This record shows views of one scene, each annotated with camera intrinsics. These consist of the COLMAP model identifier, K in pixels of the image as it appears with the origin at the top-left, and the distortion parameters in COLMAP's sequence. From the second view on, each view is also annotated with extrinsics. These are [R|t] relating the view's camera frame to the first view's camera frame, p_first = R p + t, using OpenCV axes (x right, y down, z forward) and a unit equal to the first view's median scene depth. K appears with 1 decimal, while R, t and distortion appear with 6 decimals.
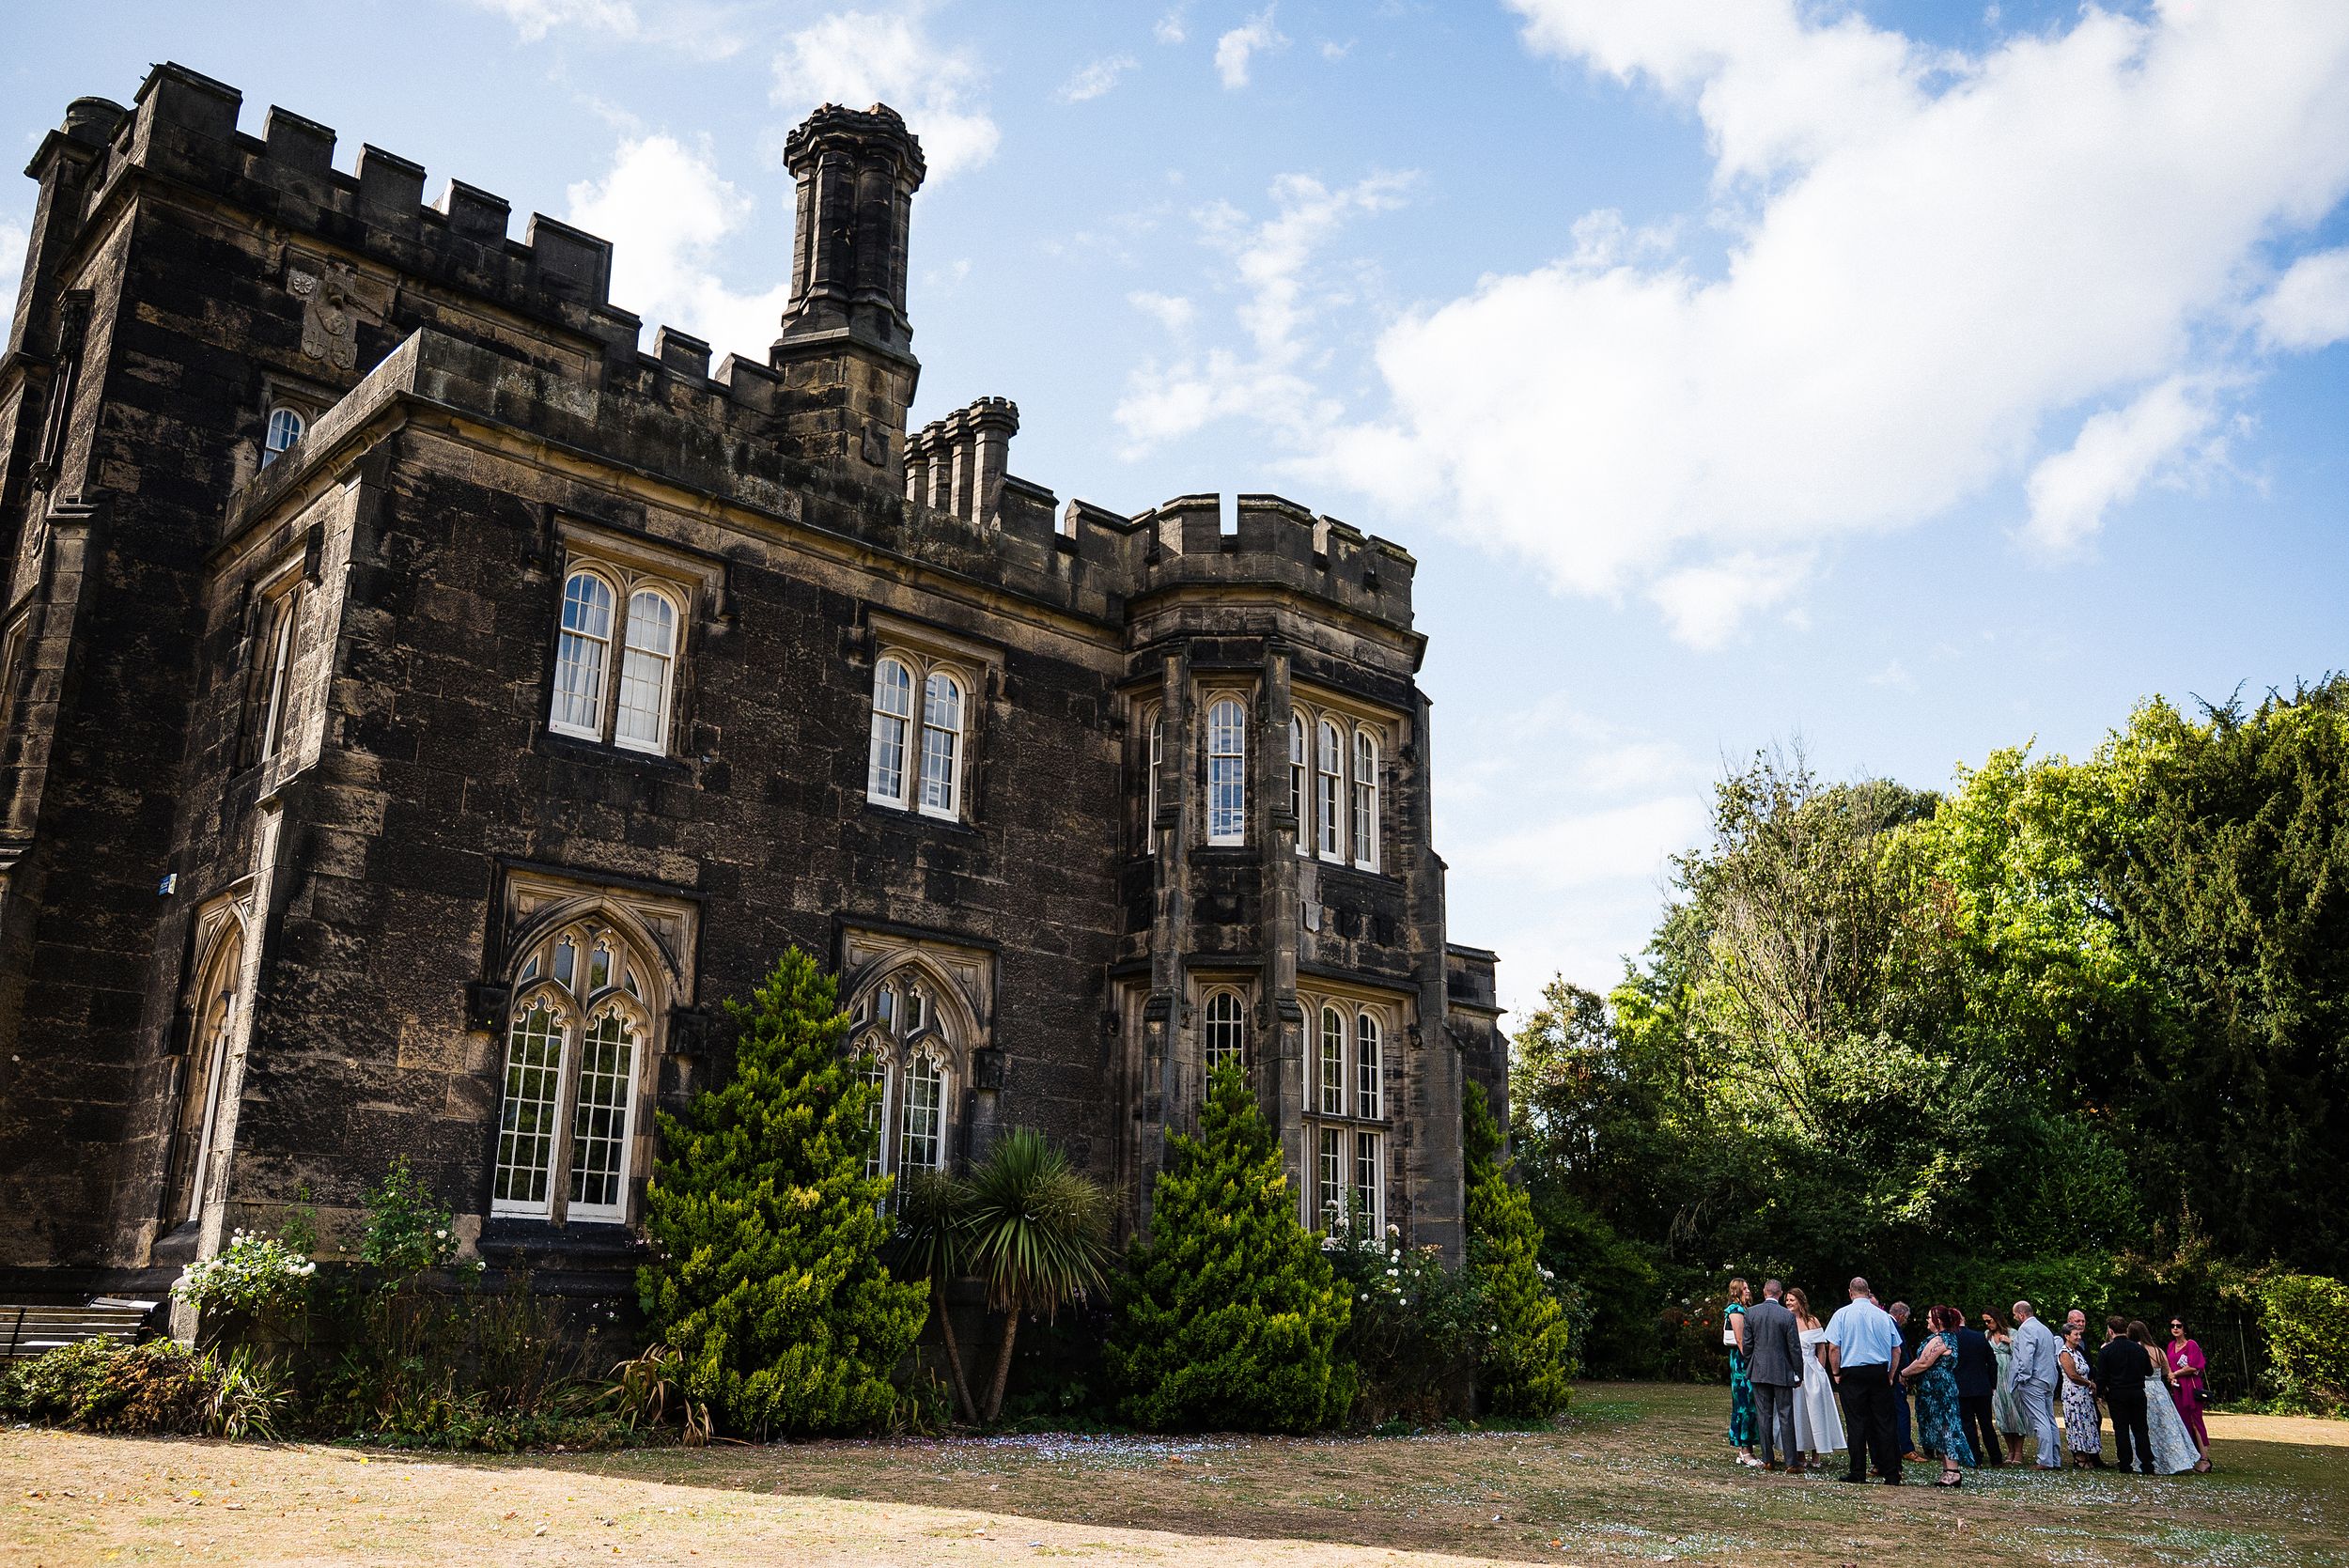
lens RADIAL K [[1945.8, 0, 1174.5], [0, 1945.8, 784.0], [0, 0, 1]] dist [0.000833, -0.002414]
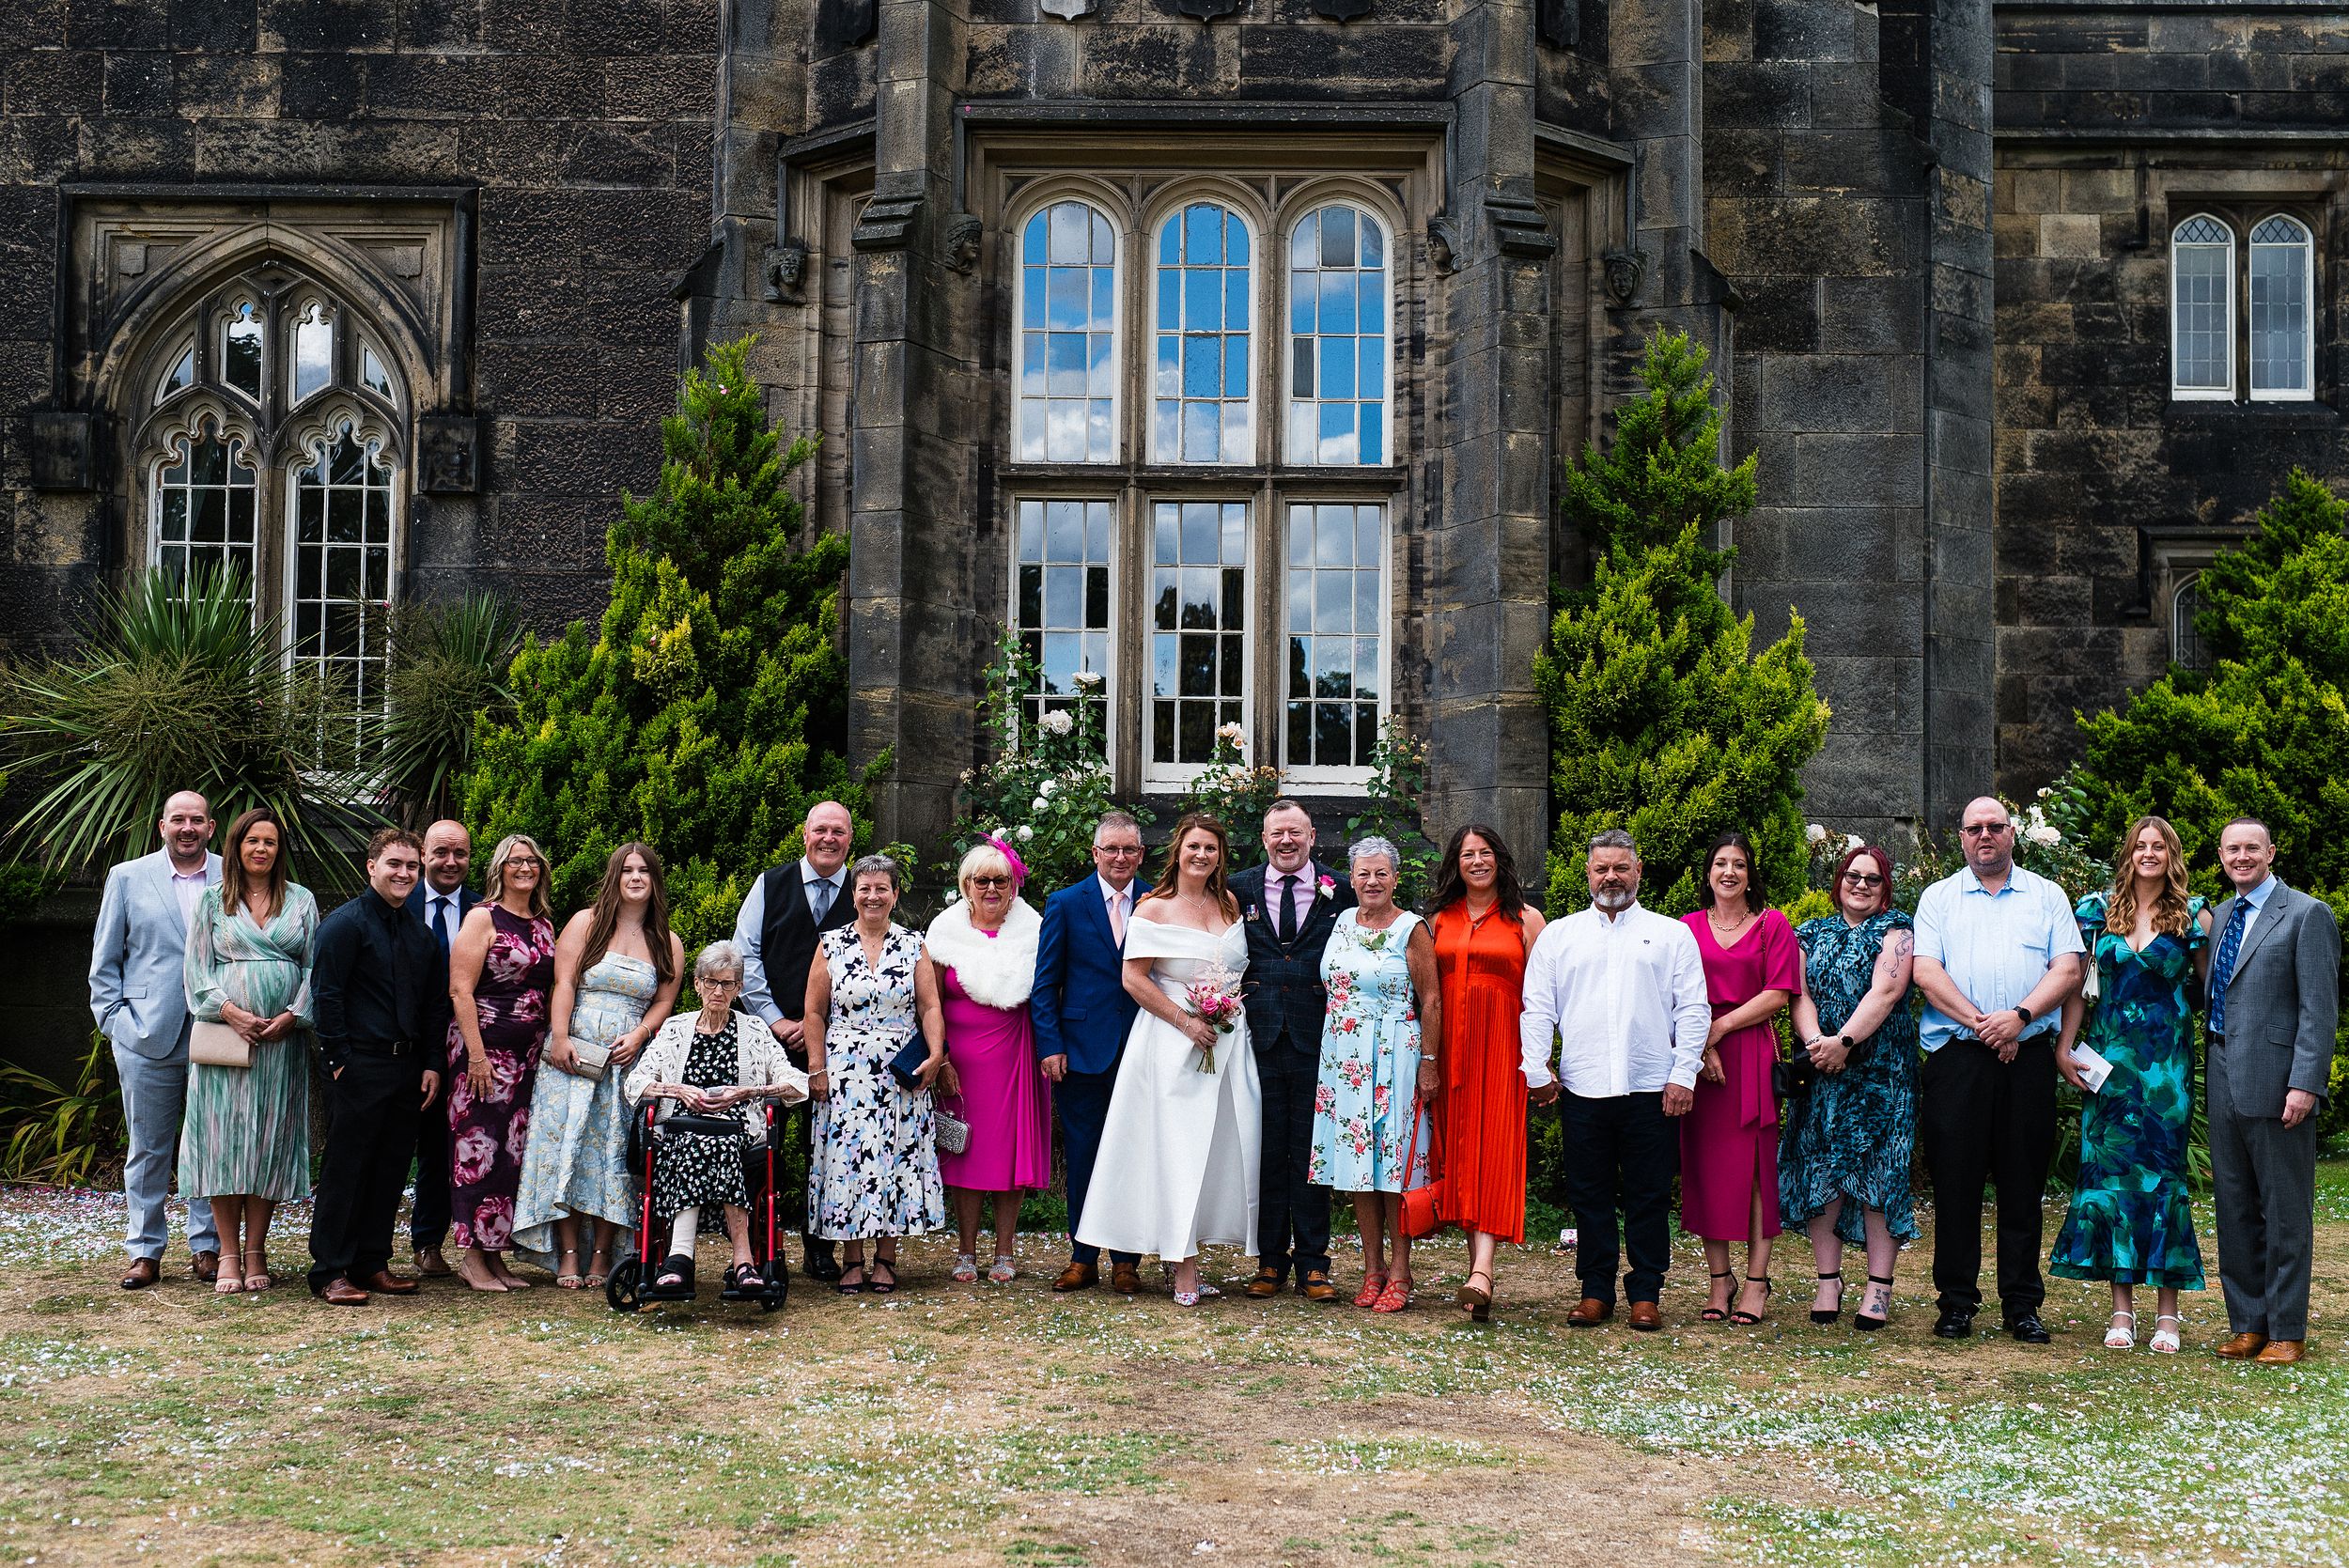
lens RADIAL K [[3189.9, 0, 1174.5], [0, 3189.9, 784.0], [0, 0, 1]] dist [-0.004936, 0.014134]
pose [[0.728770, -0.043089, -0.683401, 0.534567], [0.187206, 0.972534, 0.138314, 0.143917], [0.658671, -0.228736, 0.716821, 0.517165]]
